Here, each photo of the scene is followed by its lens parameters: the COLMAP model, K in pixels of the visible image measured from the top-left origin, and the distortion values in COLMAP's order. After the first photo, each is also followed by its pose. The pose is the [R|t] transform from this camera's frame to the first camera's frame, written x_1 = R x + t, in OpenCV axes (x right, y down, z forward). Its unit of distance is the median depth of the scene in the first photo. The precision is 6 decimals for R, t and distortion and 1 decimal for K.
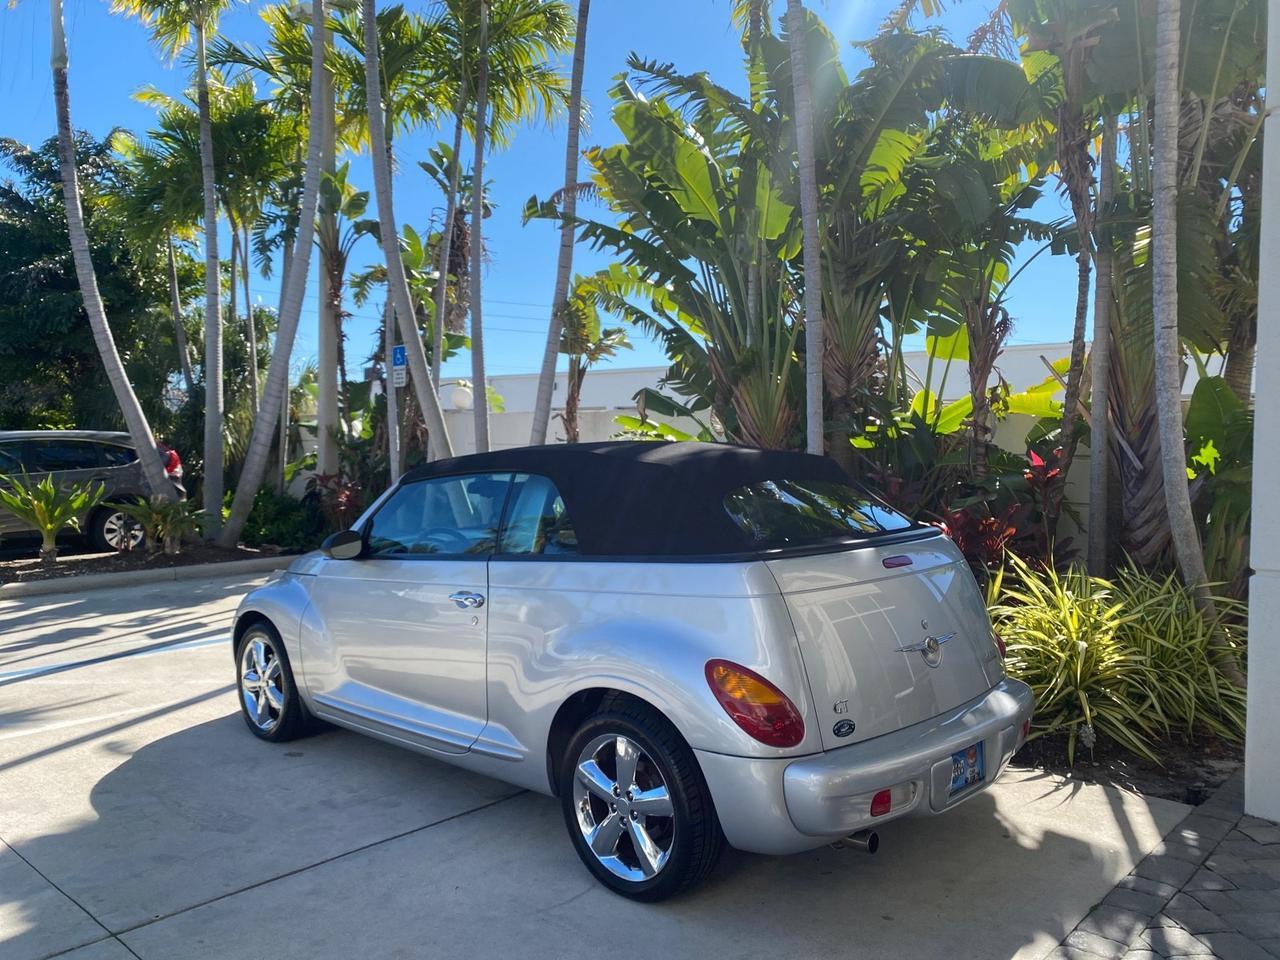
lens RADIAL K [[982.5, 0, 635.7], [0, 982.5, 477.6], [0, 0, 1]] dist [0.027505, -0.031925]
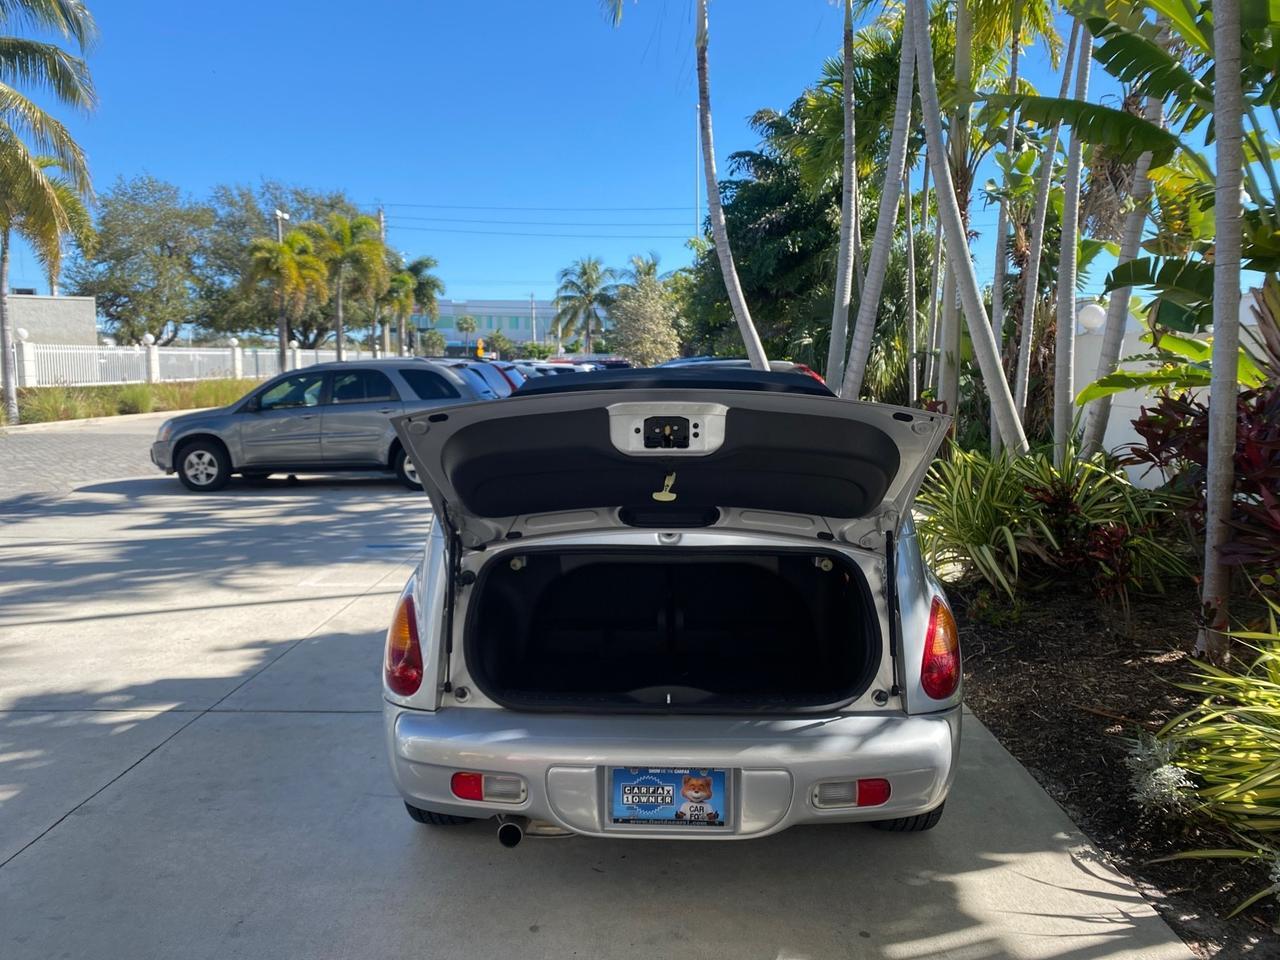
lens RADIAL K [[982.5, 0, 631.9], [0, 982.5, 480.3], [0, 0, 1]] dist [0.027505, -0.031925]
pose [[0.663747, 0.082117, -0.743436, 0.385171], [-0.025490, 0.995861, 0.087241, -0.006943], [0.747523, -0.038956, 0.663093, 0.215355]]
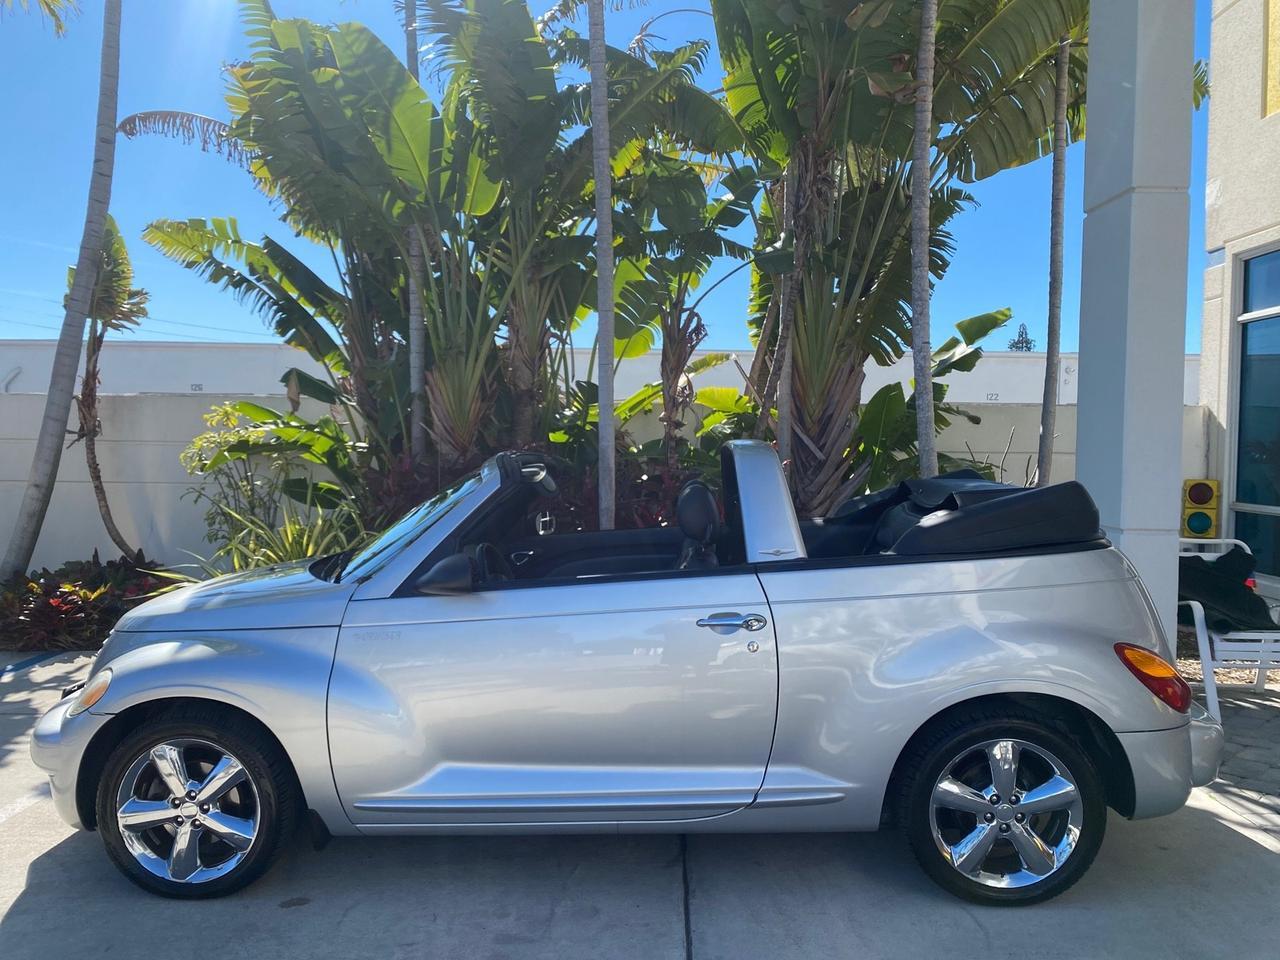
lens RADIAL K [[982.5, 0, 640.6], [0, 982.5, 472.4], [0, 0, 1]] dist [0.027505, -0.031925]
pose [[0.743661, -0.019218, 0.668281, -0.399535], [0.021126, 0.999763, 0.005242, -0.003001], [-0.668223, 0.010220, 0.743891, 0.230631]]
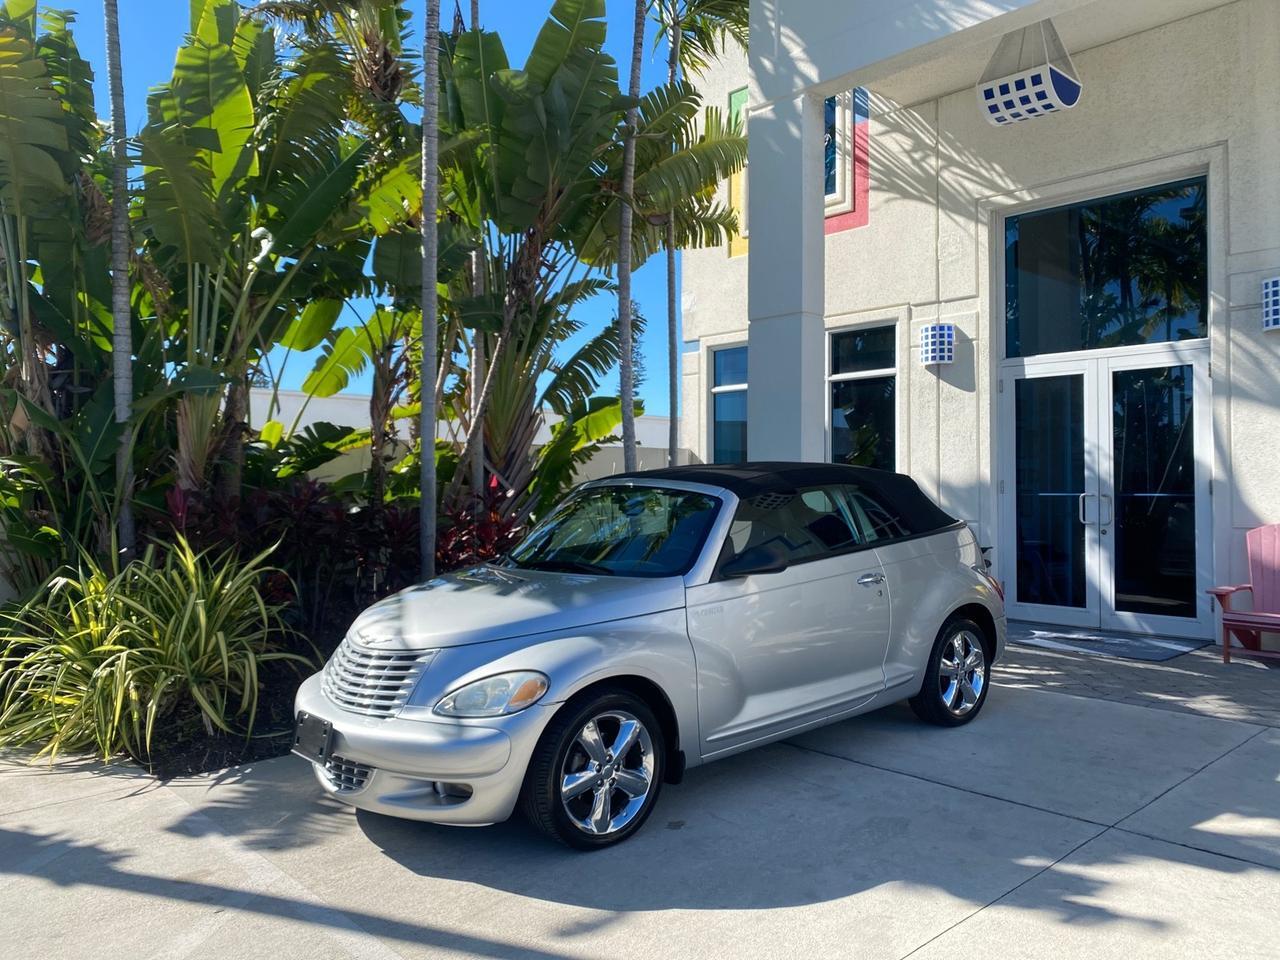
lens RADIAL K [[982.5, 0, 646.0], [0, 982.5, 471.2], [0, 0, 1]] dist [0.027505, -0.031925]
pose [[0.070575, 0.007446, 0.997479, -0.782628], [0.043191, 0.999012, -0.010514, -0.010200], [-0.996571, 0.043824, 0.070184, 0.623309]]
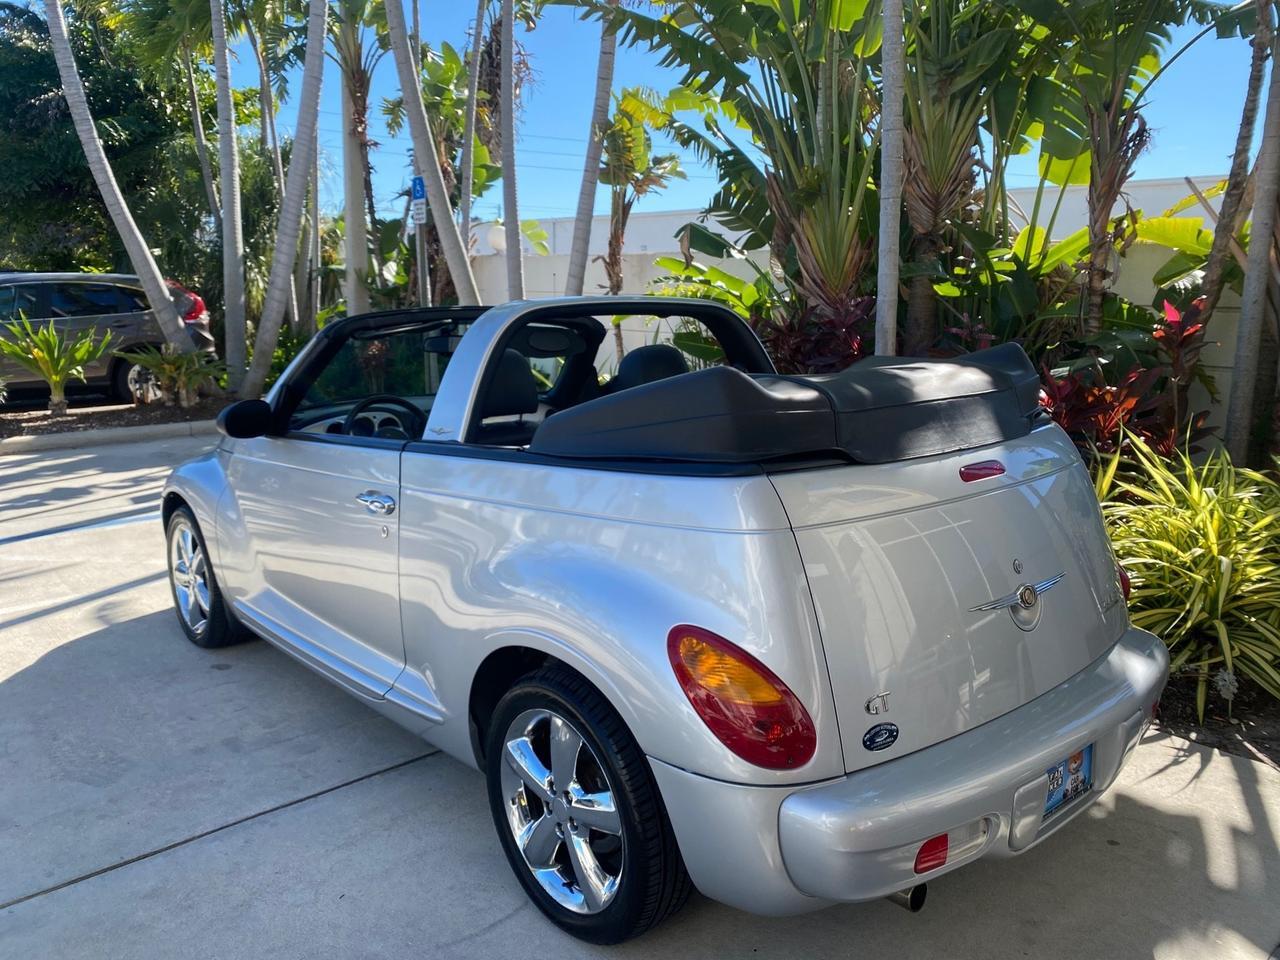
lens RADIAL K [[982.5, 0, 636.9], [0, 982.5, 476.3], [0, 0, 1]] dist [0.027505, -0.031925]
pose [[0.996884, 0.019901, -0.076336, 0.040010], [-0.008223, 0.988599, 0.150348, -0.003378], [0.078458, -0.149252, 0.985682, 0.153231]]
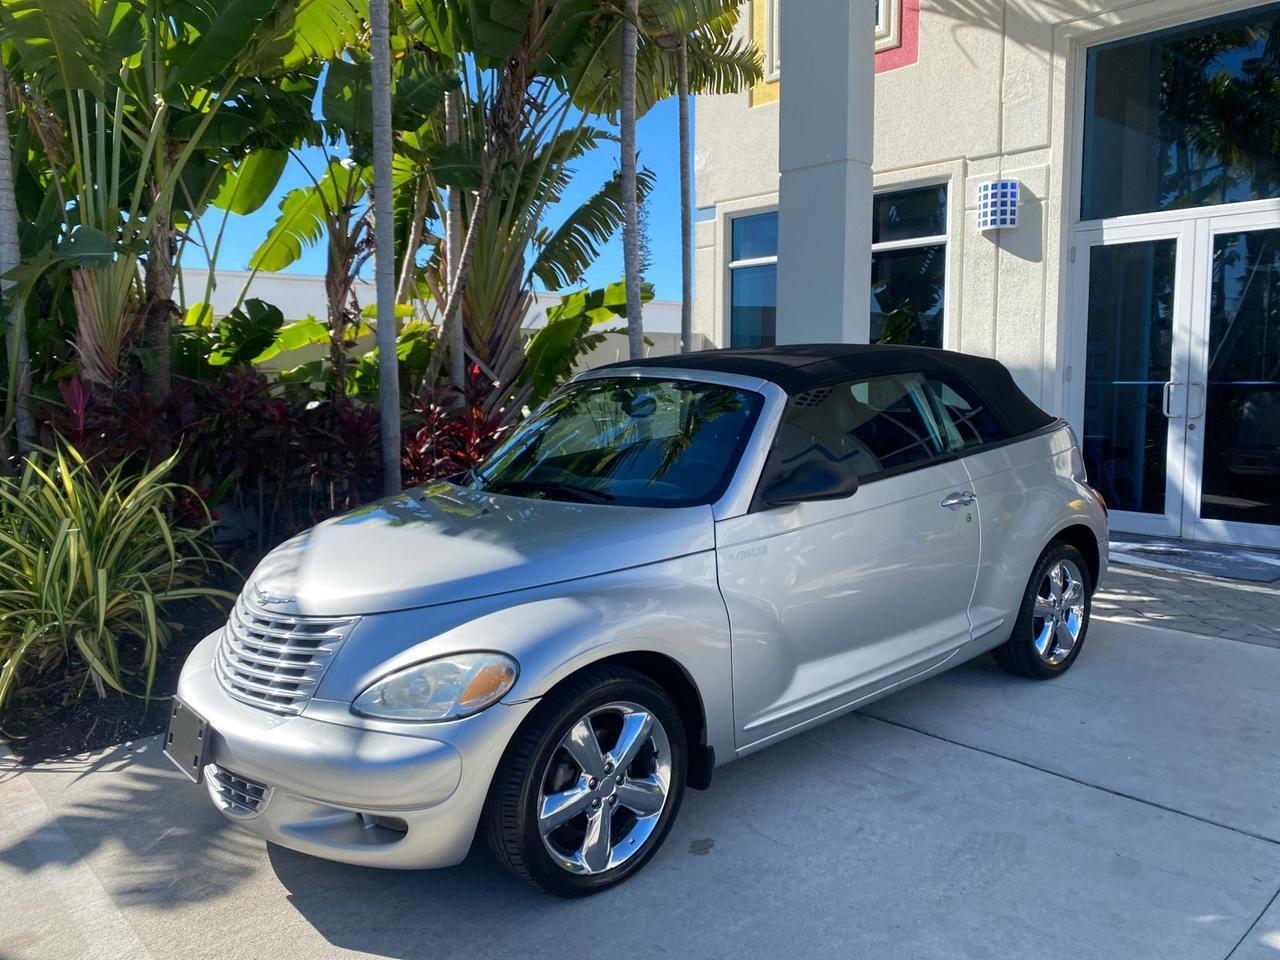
lens RADIAL K [[982.5, 0, 645.5], [0, 982.5, 475.4], [0, 0, 1]] dist [0.027505, -0.031925]
pose [[0.078039, -0.109616, 0.990906, -0.610081], [0.047868, 0.993203, 0.106100, -0.010601], [-0.995800, 0.039153, 0.082756, 0.637869]]
